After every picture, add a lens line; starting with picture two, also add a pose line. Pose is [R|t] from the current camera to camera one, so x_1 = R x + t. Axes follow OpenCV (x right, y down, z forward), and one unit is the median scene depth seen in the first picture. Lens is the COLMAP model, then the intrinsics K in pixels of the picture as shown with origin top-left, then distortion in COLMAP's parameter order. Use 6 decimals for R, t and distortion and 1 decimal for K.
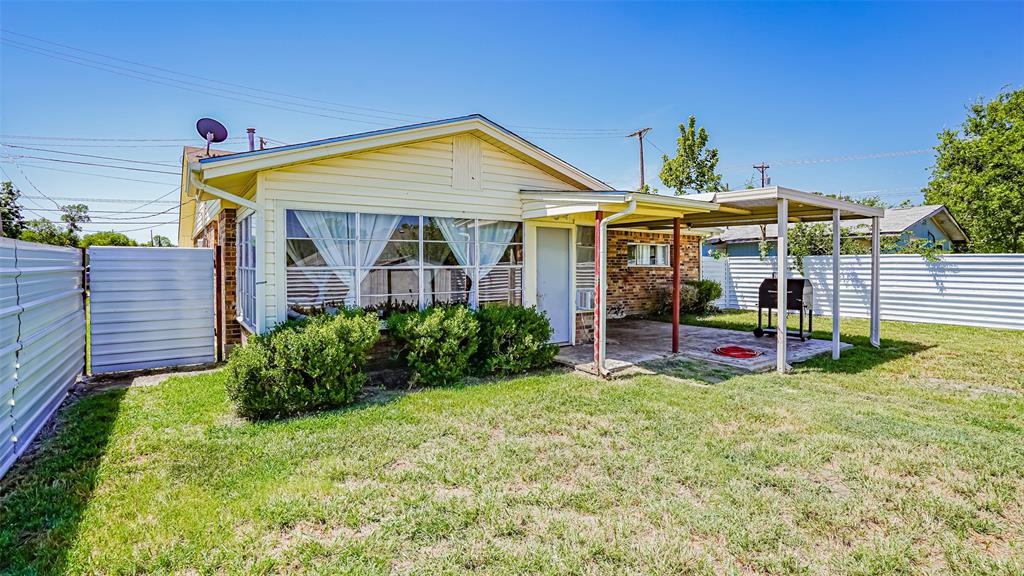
lens RADIAL K [[478.0, 0, 523.7], [0, 478.0, 277.7], [0, 0, 1]] dist [-0.039734, 0.012025]
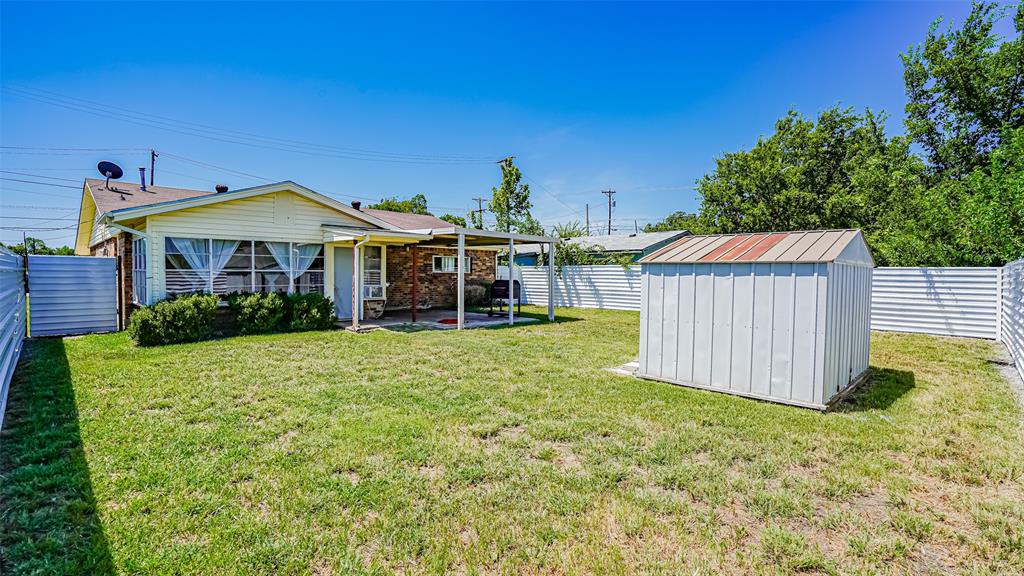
lens RADIAL K [[478.0, 0, 522.8], [0, 478.0, 289.7], [0, 0, 1]] dist [-0.039734, 0.012025]
pose [[0.987012, 0.001623, 0.160637, 0.420828], [-0.002816, 0.999970, 0.007199, 0.029093], [-0.160621, -0.007557, 0.986987, -0.741515]]
